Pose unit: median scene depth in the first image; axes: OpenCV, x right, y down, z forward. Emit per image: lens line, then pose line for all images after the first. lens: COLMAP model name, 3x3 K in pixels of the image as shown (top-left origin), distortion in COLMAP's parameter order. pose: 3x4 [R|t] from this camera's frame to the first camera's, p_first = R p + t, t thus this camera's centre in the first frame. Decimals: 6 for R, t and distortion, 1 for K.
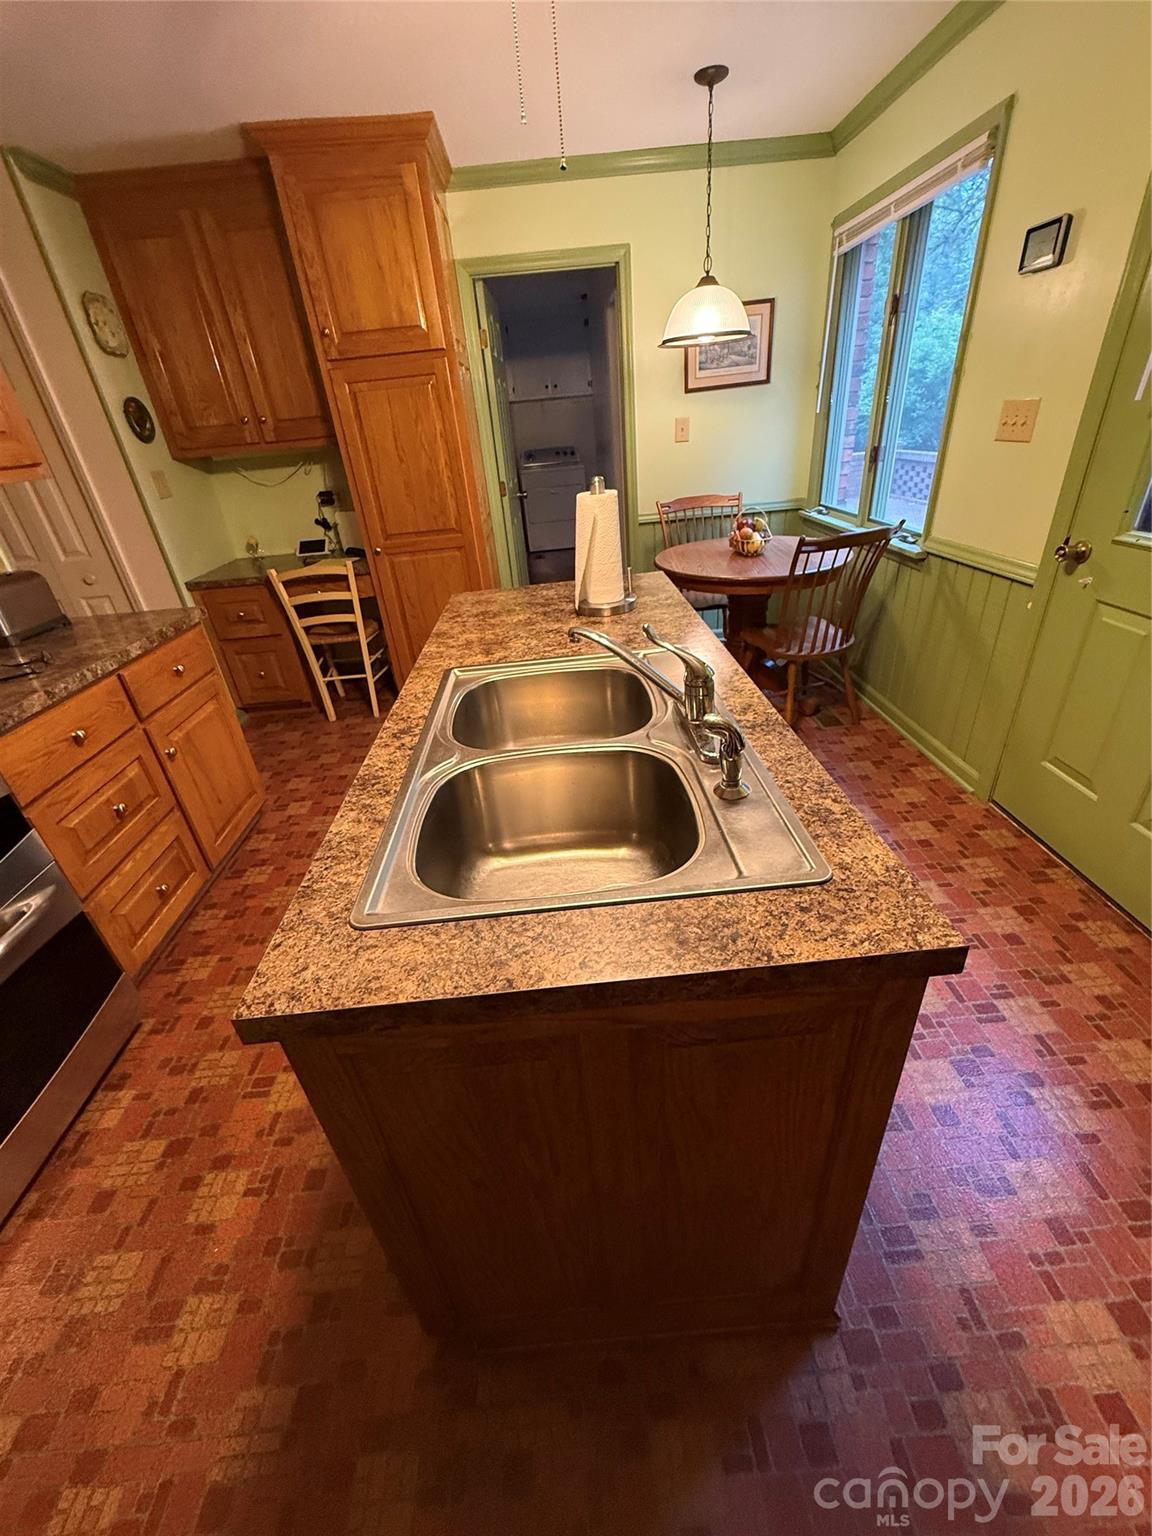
lens RADIAL K [[611.9, 0, 579.0], [0, 611.9, 766.7], [0, 0, 1]] dist [-0.001230, -0.000293]
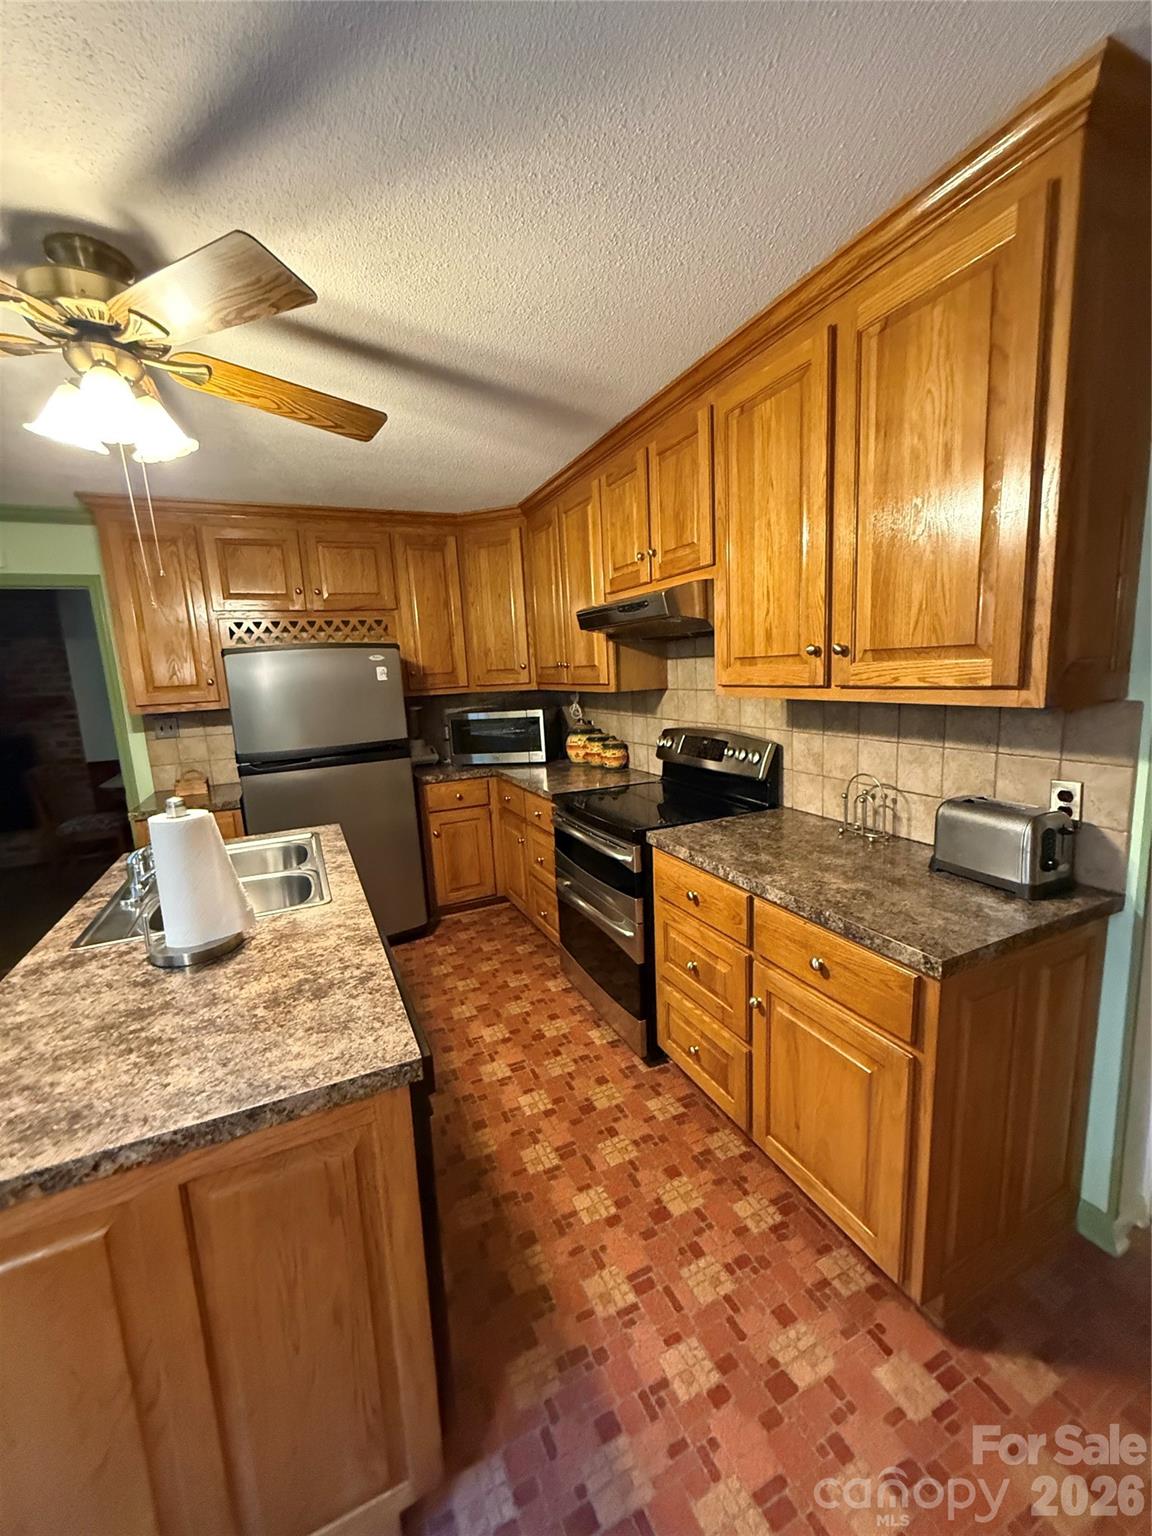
lens RADIAL K [[611.9, 0, 579.0], [0, 611.9, 766.7], [0, 0, 1]] dist [-0.001230, -0.000293]
pose [[-0.920065, 0.185809, -0.344899, -0.234811], [-0.073426, 0.782983, 0.617694, -0.872914], [0.384824, 0.593643, -0.706752, 1.461150]]
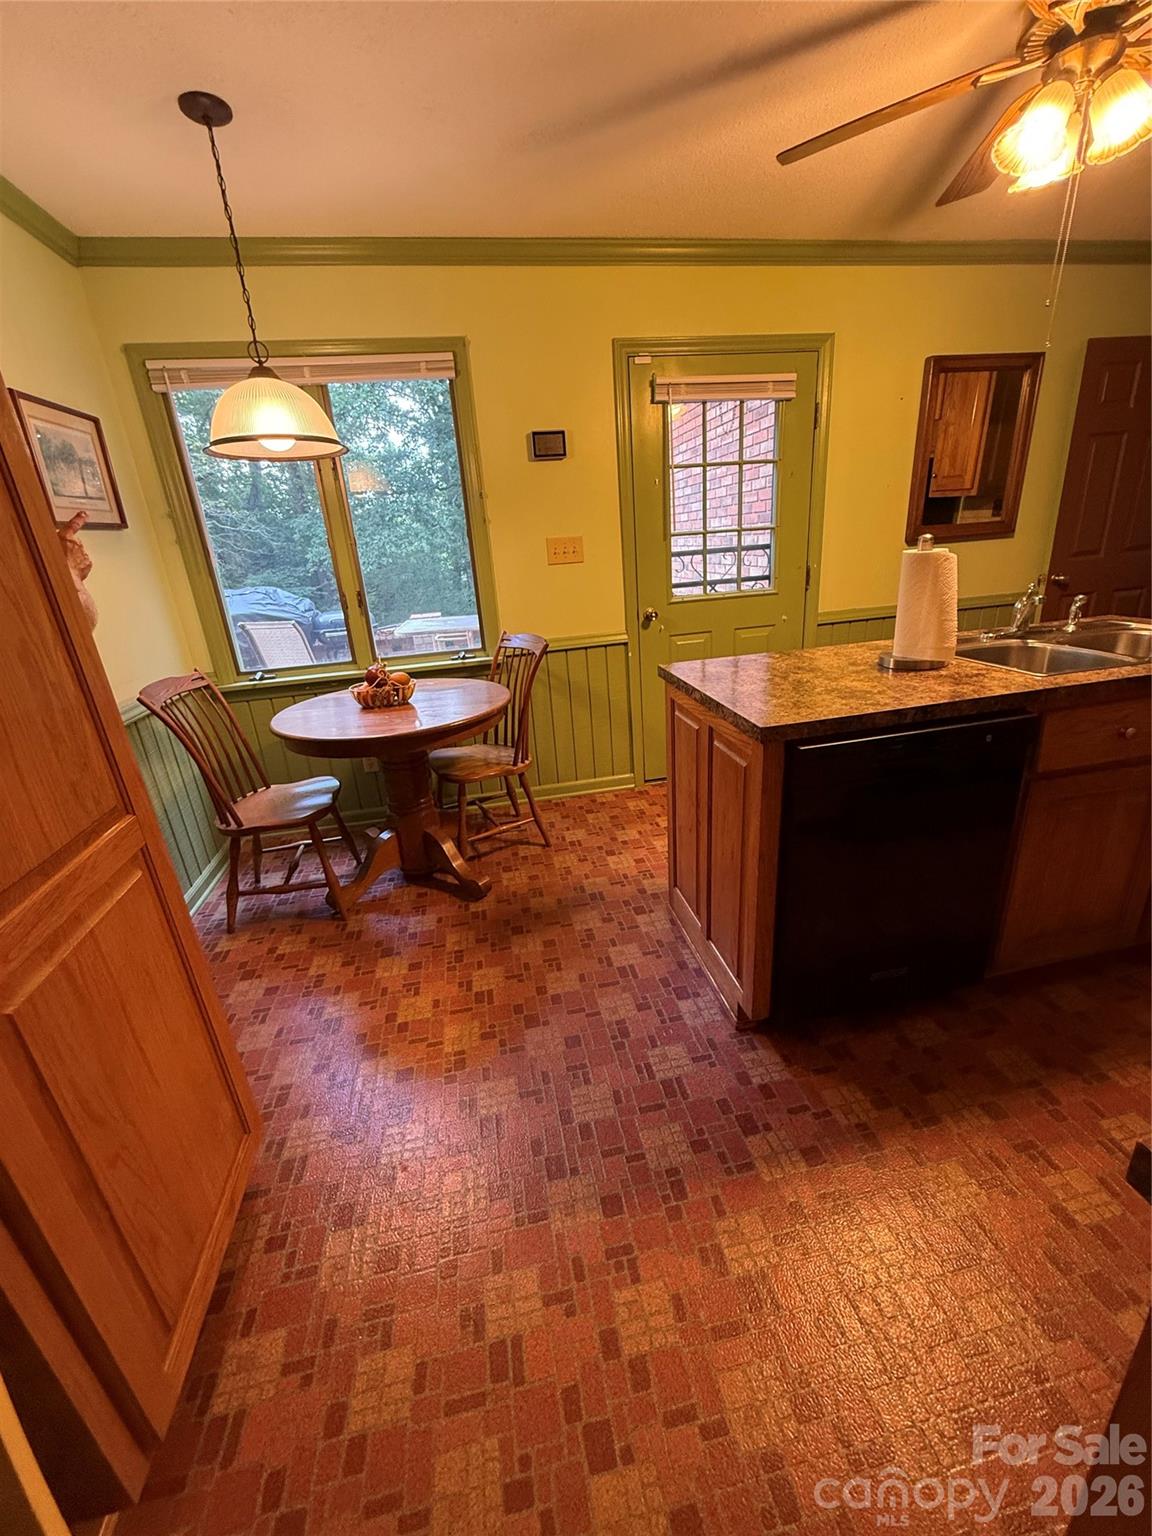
lens RADIAL K [[611.9, 0, 579.0], [0, 611.9, 766.7], [0, 0, 1]] dist [-0.001230, -0.000293]
pose [[-0.121203, -0.258325, 0.958425, -0.942293], [0.558524, 0.780447, 0.280986, -0.627018], [-0.820586, 0.569359, 0.049688, 1.352459]]
